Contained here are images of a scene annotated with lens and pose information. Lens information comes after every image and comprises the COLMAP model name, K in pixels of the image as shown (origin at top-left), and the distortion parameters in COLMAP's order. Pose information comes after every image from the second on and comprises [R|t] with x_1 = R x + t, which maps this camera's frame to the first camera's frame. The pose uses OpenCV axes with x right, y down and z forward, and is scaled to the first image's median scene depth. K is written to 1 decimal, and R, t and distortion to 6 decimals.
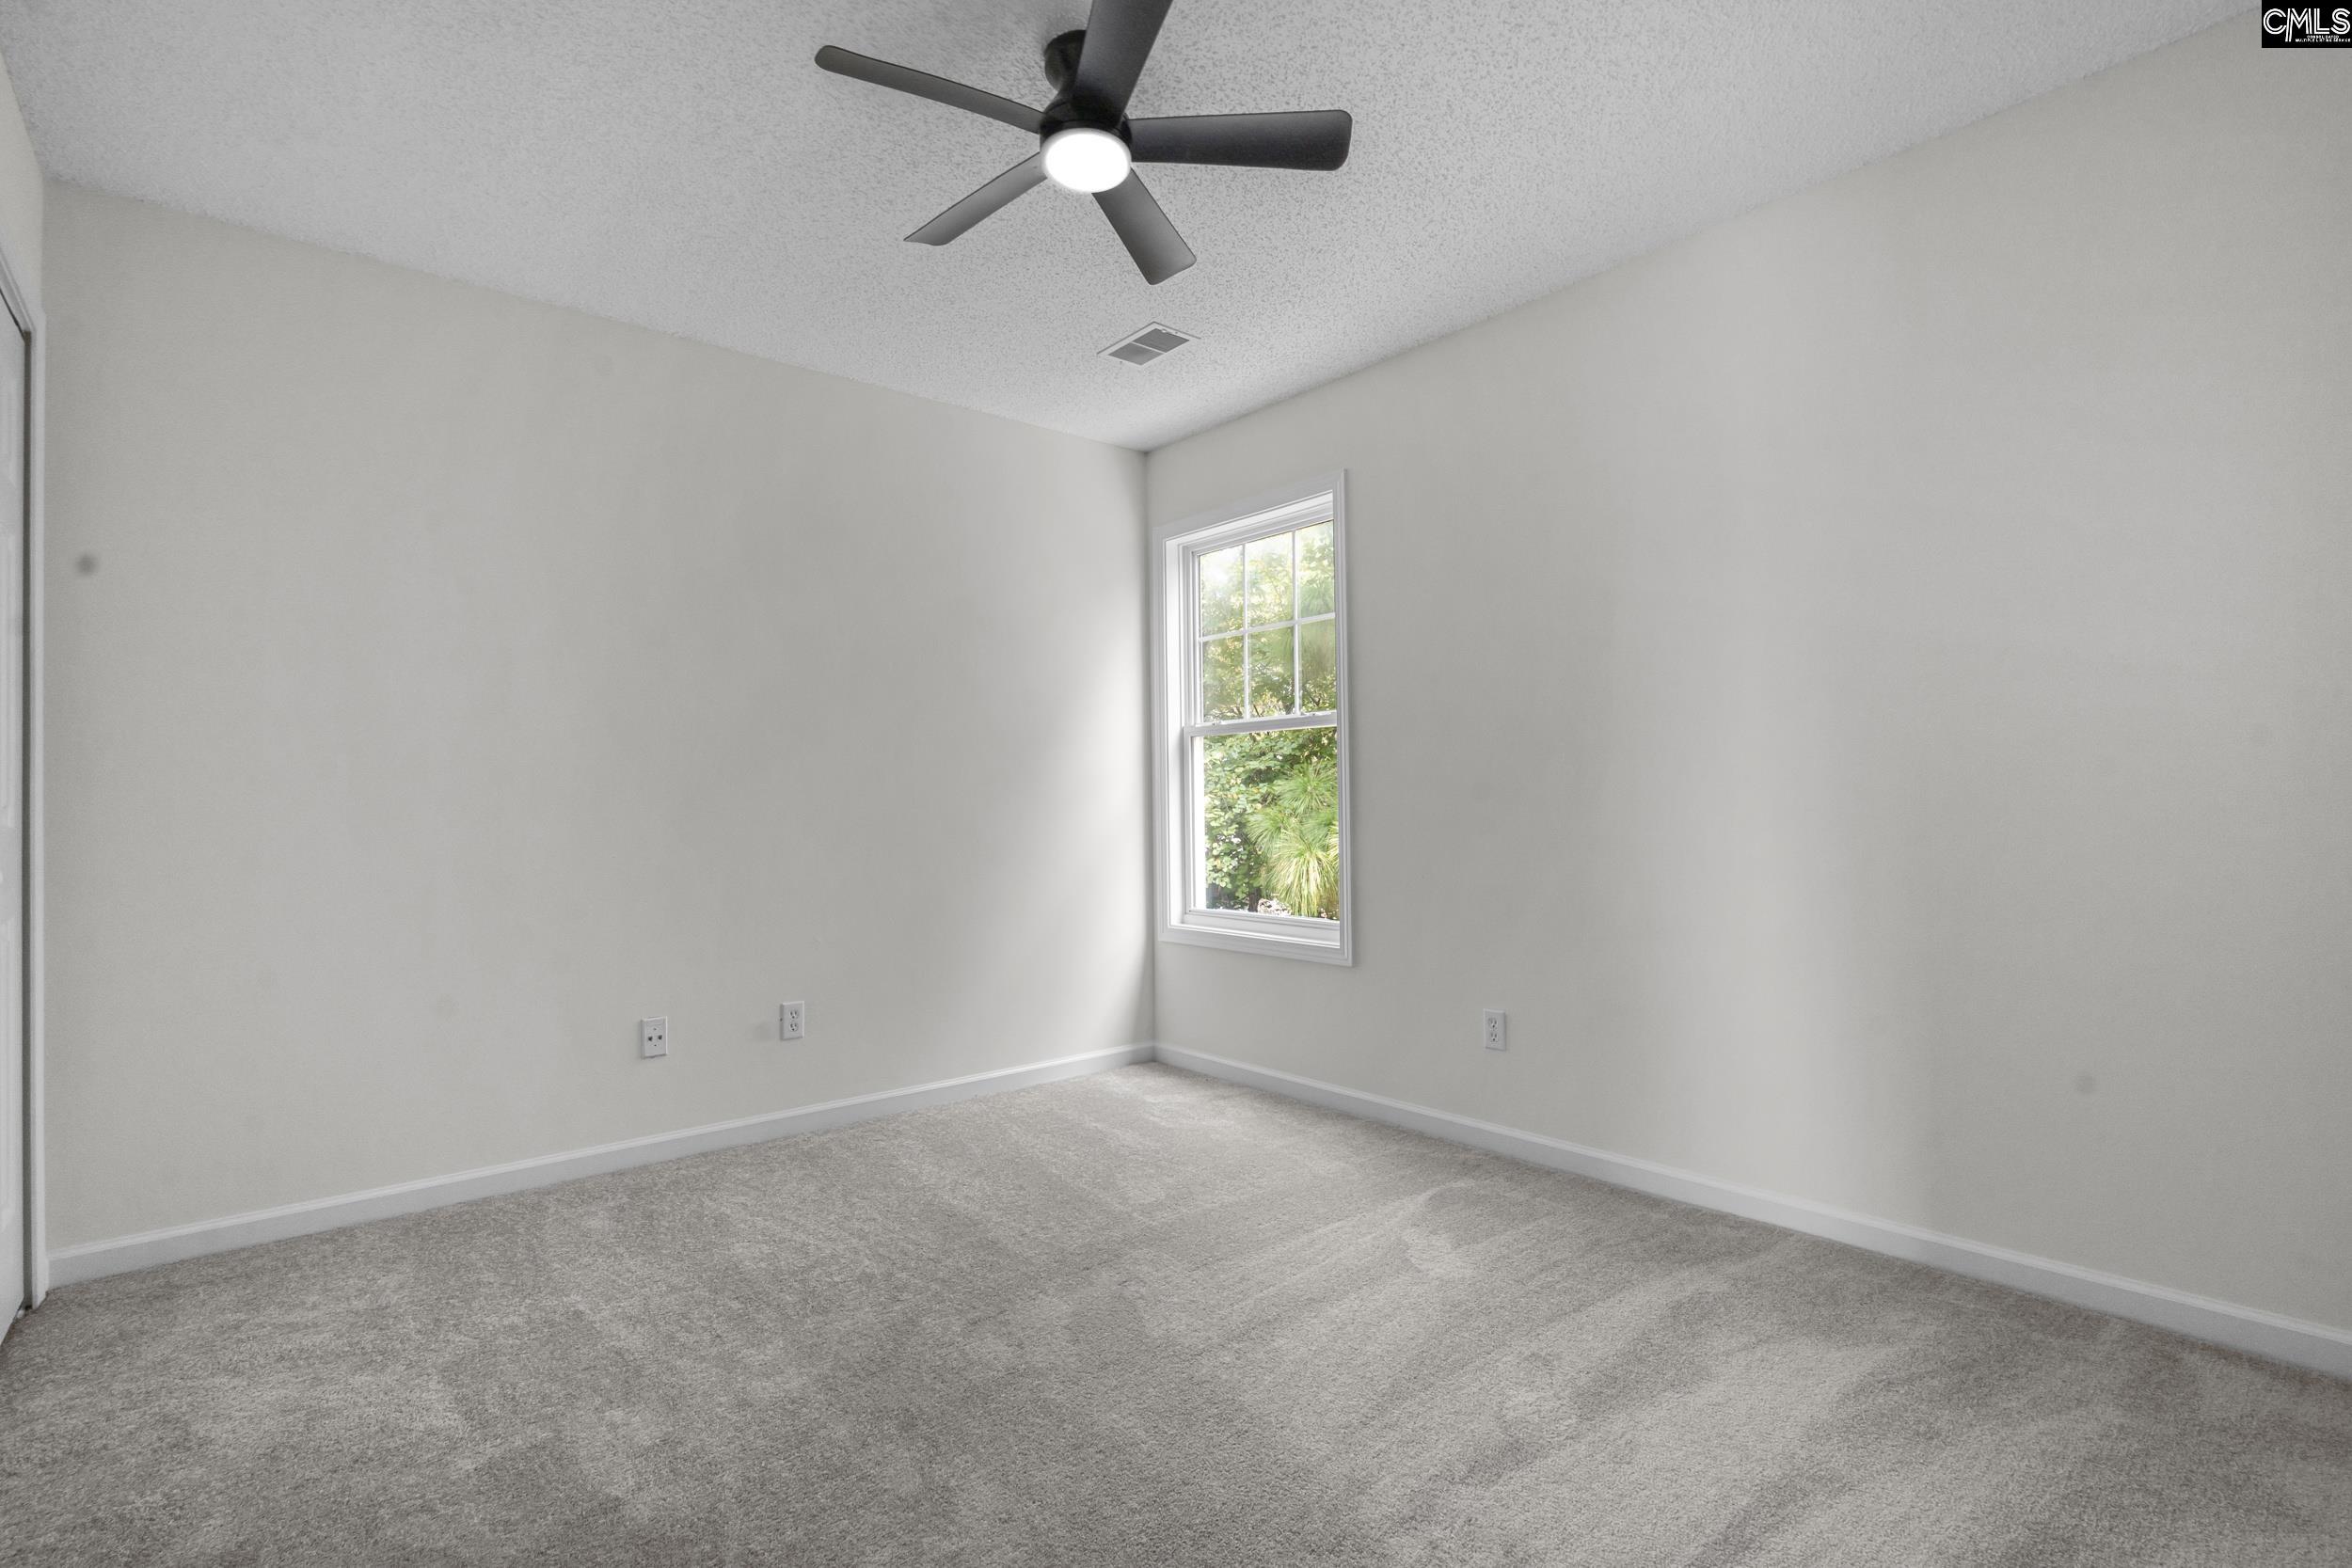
lens RADIAL K [[1087.9, 0, 1168.8], [0, 1087.9, 798.4], [0, 0, 1]] dist [-0.003348, -0.001018]
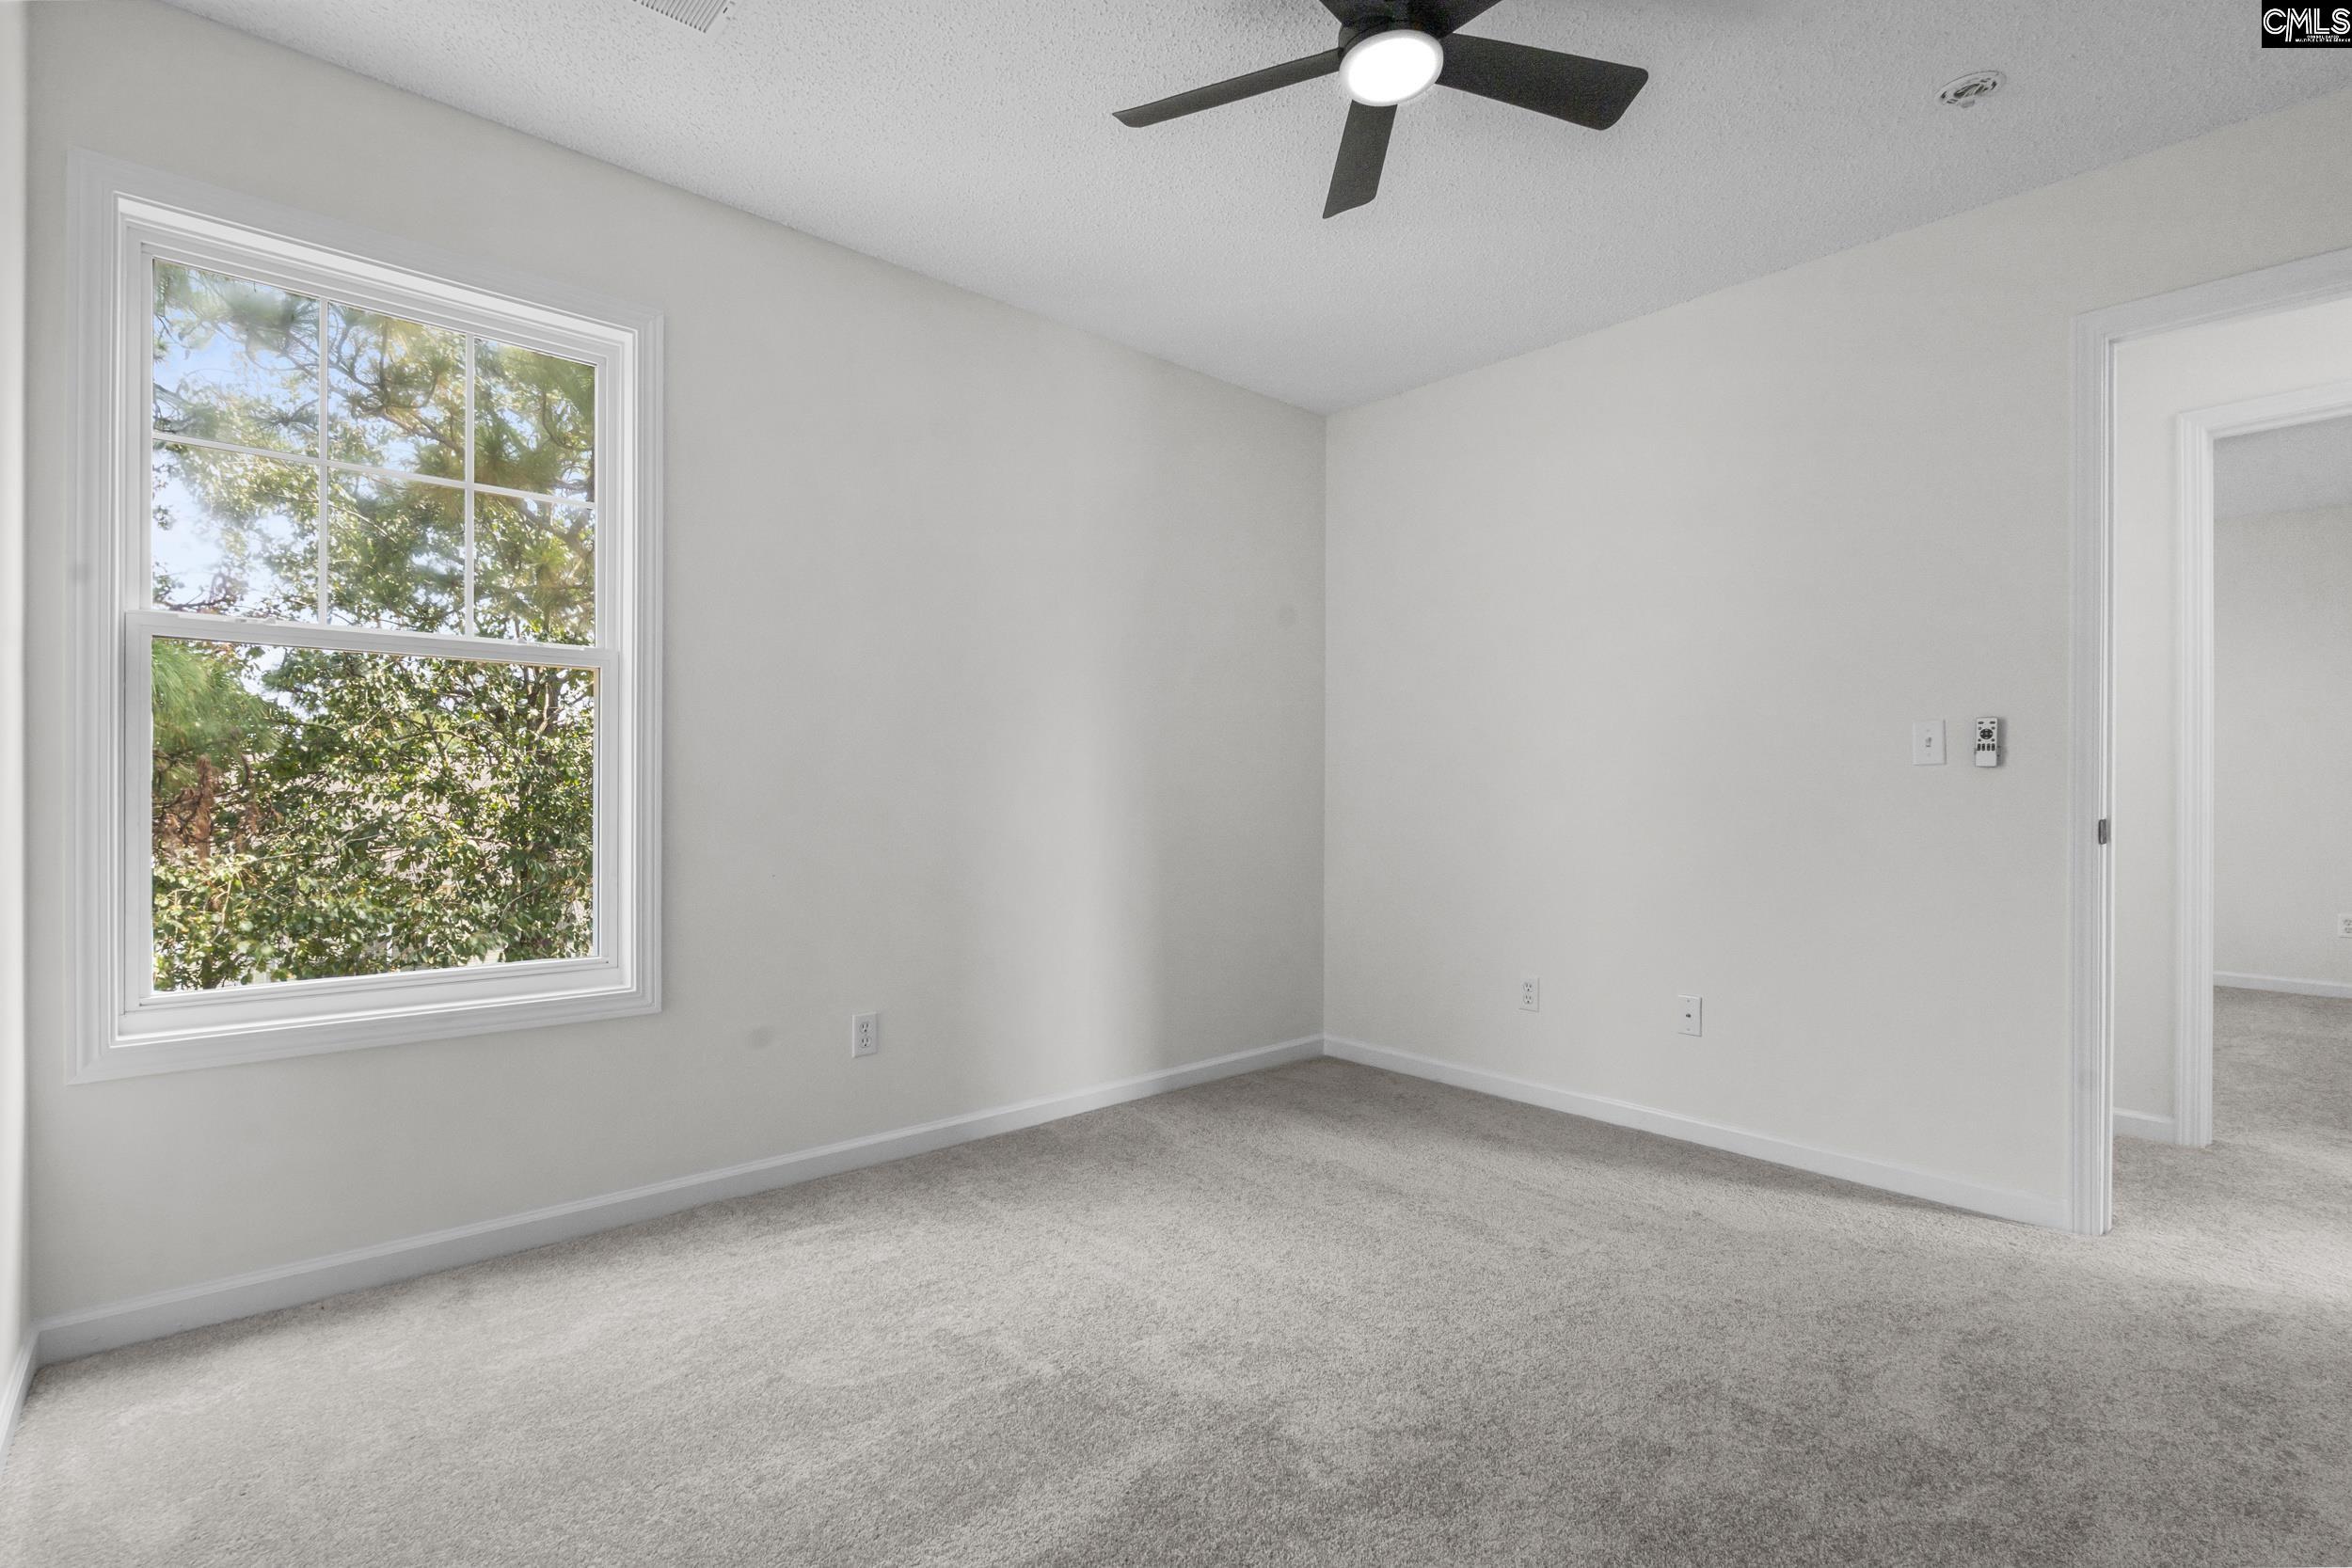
lens RADIAL K [[1087.9, 0, 1168.8], [0, 1087.9, 798.4], [0, 0, 1]] dist [-0.003348, -0.001018]
pose [[-0.010875, 0.004617, 0.999930, -0.612924], [-0.006646, 0.999967, -0.004689, 0.018081], [-0.999919, -0.006696, -0.010844, 0.755781]]
